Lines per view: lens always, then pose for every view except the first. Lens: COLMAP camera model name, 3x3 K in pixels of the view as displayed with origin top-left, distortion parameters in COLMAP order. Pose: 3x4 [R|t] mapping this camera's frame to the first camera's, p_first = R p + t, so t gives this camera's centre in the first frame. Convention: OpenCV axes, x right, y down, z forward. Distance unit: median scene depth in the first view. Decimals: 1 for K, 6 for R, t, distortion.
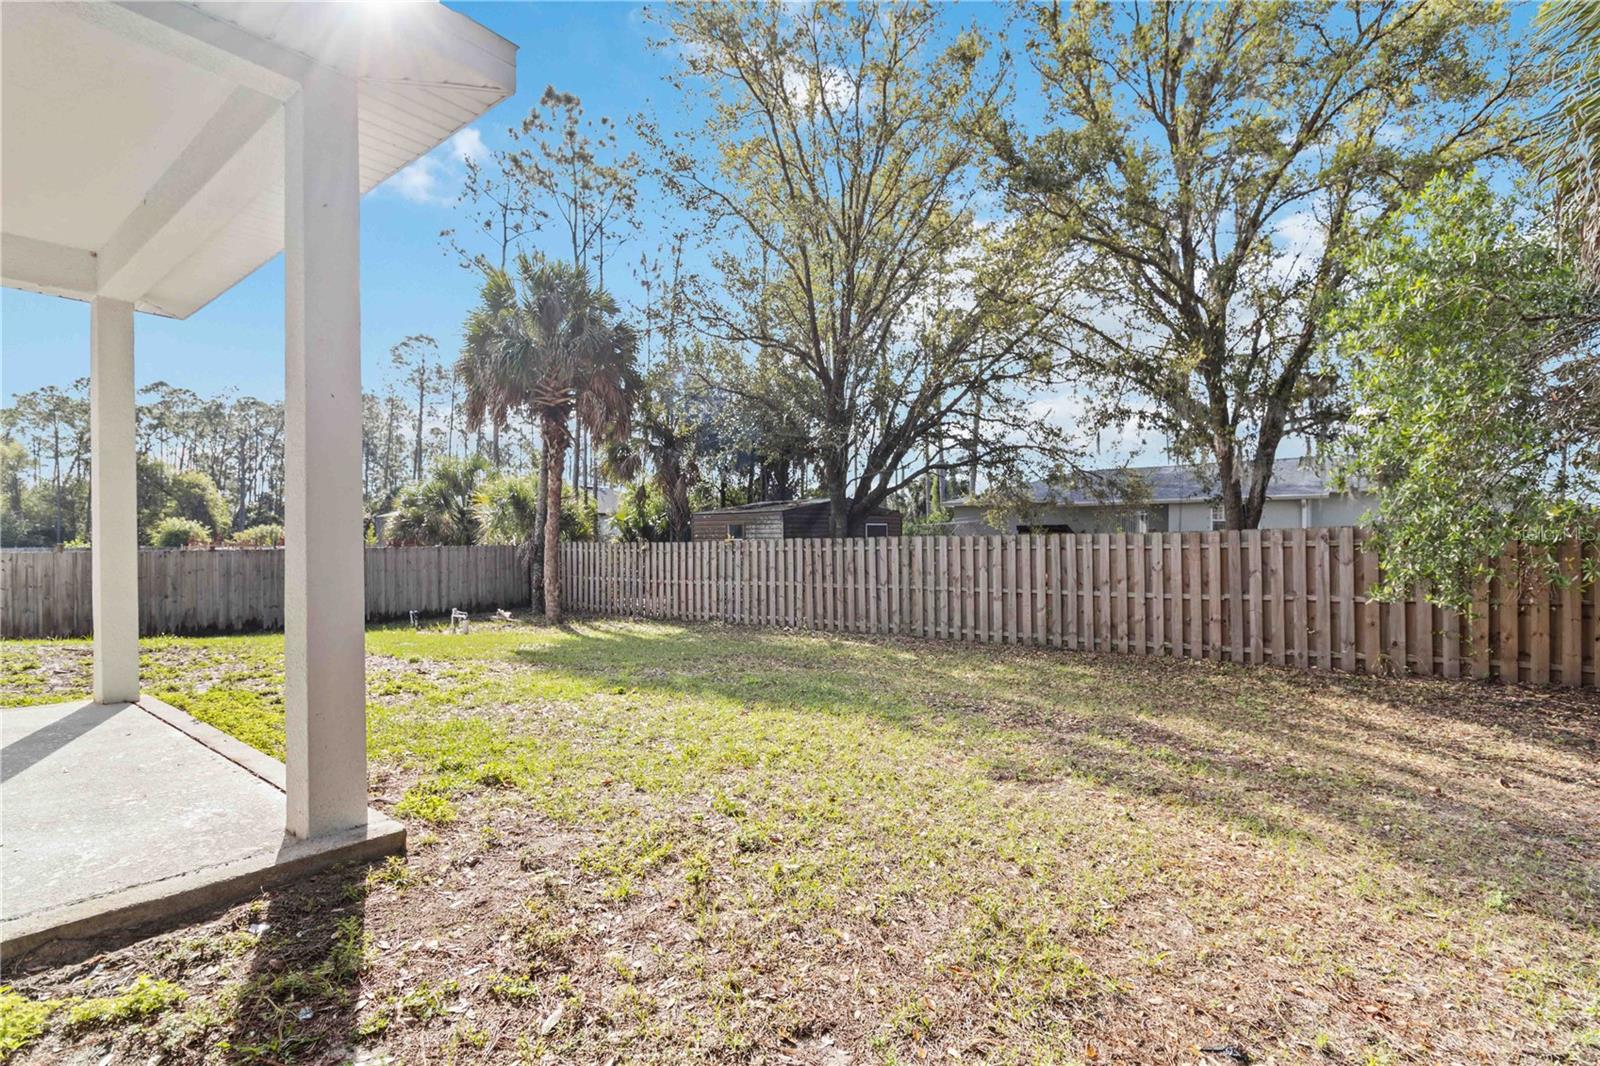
lens RADIAL K [[739.0, 0, 806.4], [0, 739.0, 535.3], [0, 0, 1]] dist [-0.001422, -0.000203]
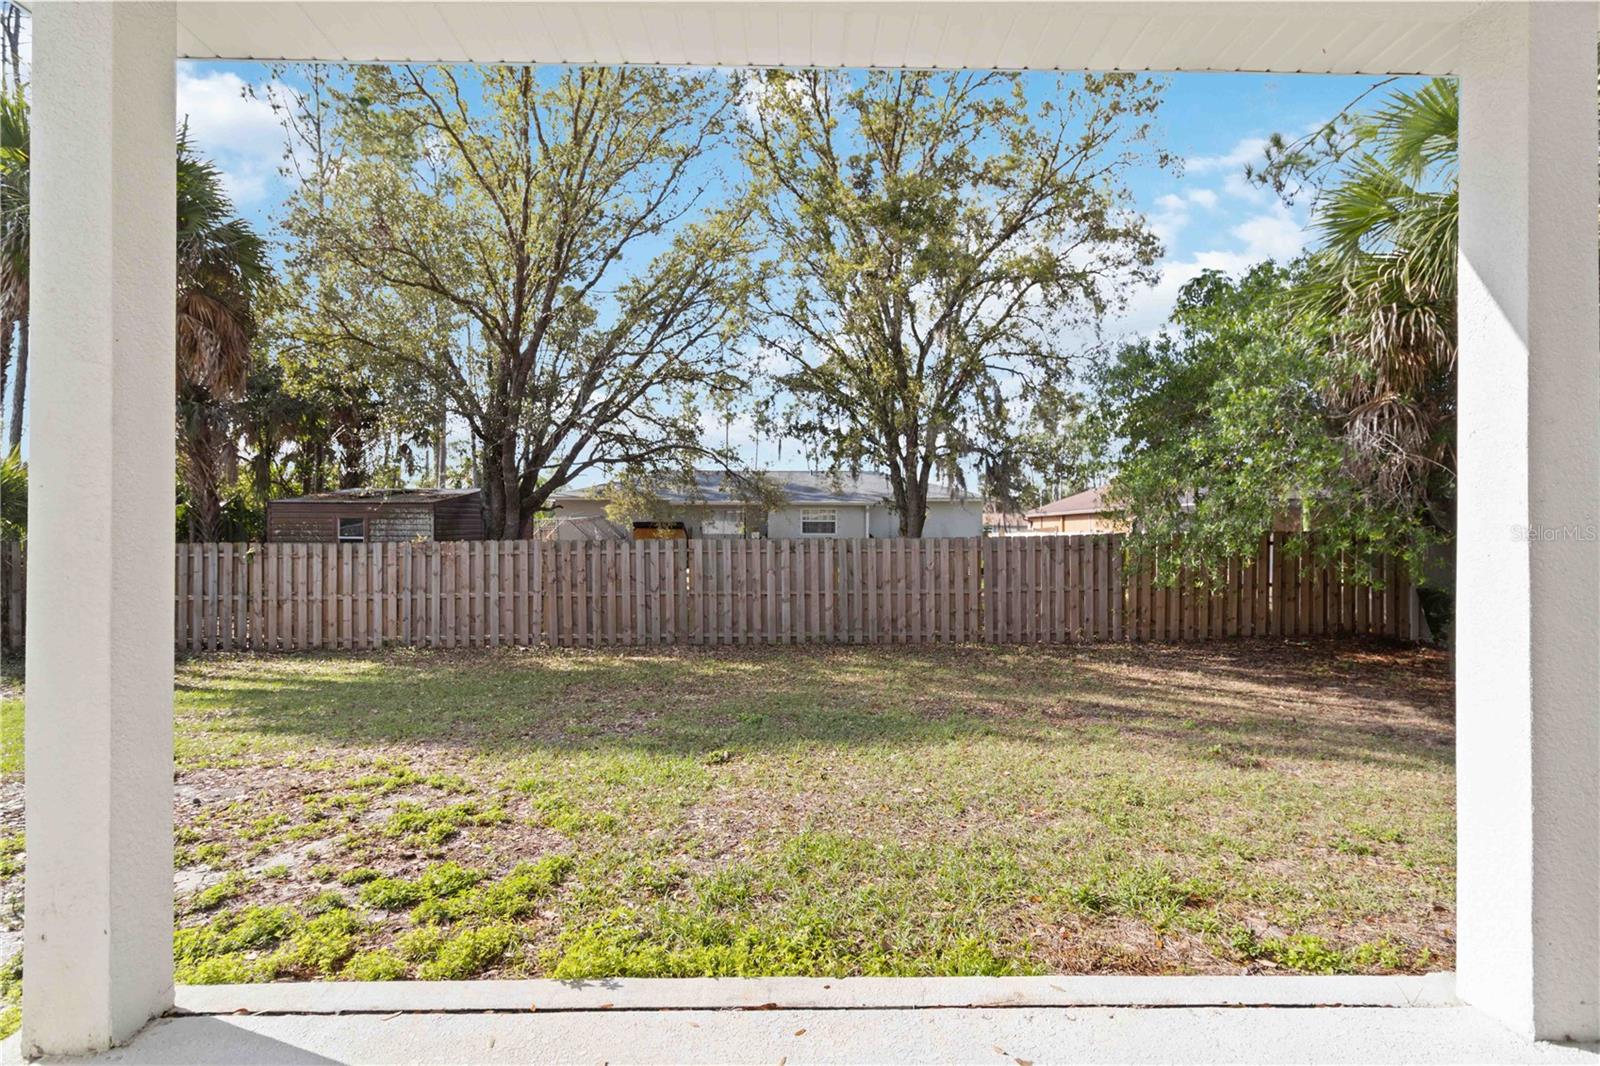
lens RADIAL K [[739.0, 0, 799.7], [0, 739.0, 536.0], [0, 0, 1]] dist [-0.001422, -0.000203]
pose [[0.777731, 0.008932, 0.628533, -0.329738], [-0.010866, 0.999941, -0.000765, -0.002664], [-0.628503, -0.006235, 0.777782, 0.170873]]
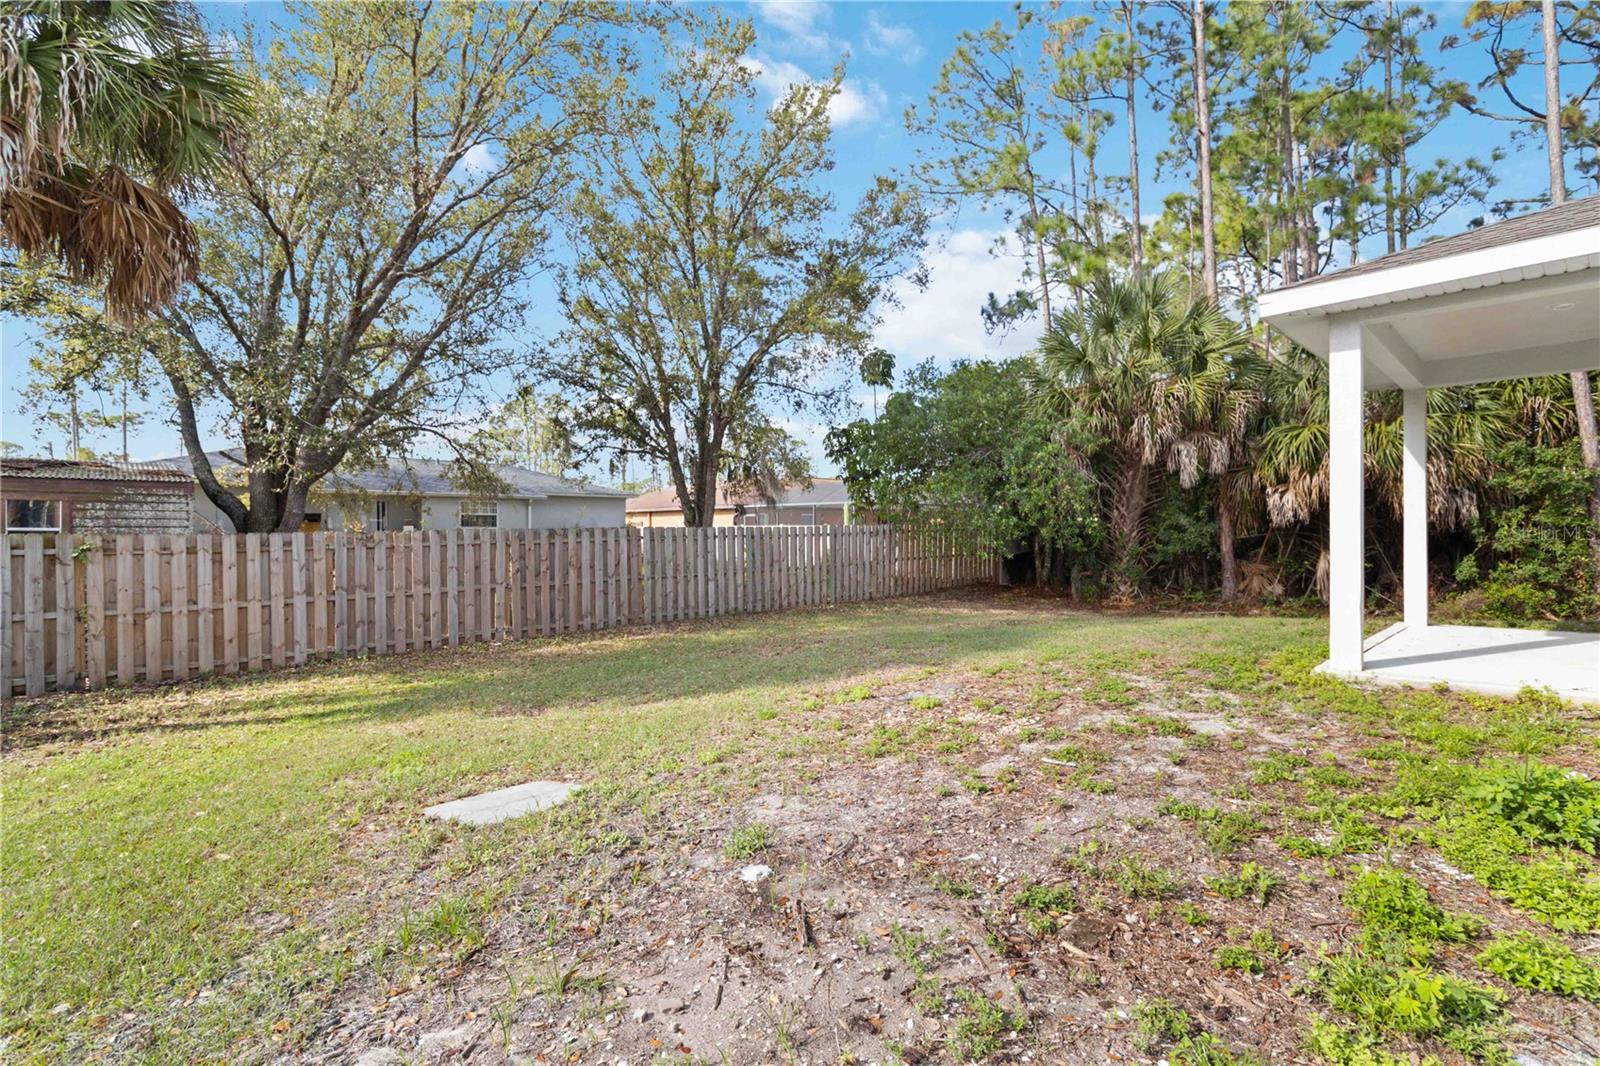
lens RADIAL K [[739.0, 0, 795.0], [0, 739.0, 531.0], [0, 0, 1]] dist [-0.001422, -0.000203]
pose [[0.142710, 0.008719, 0.989726, -0.808930], [-0.000180, 0.999961, -0.008783, 0.015479], [-0.989765, 0.001075, 0.142706, 0.617729]]
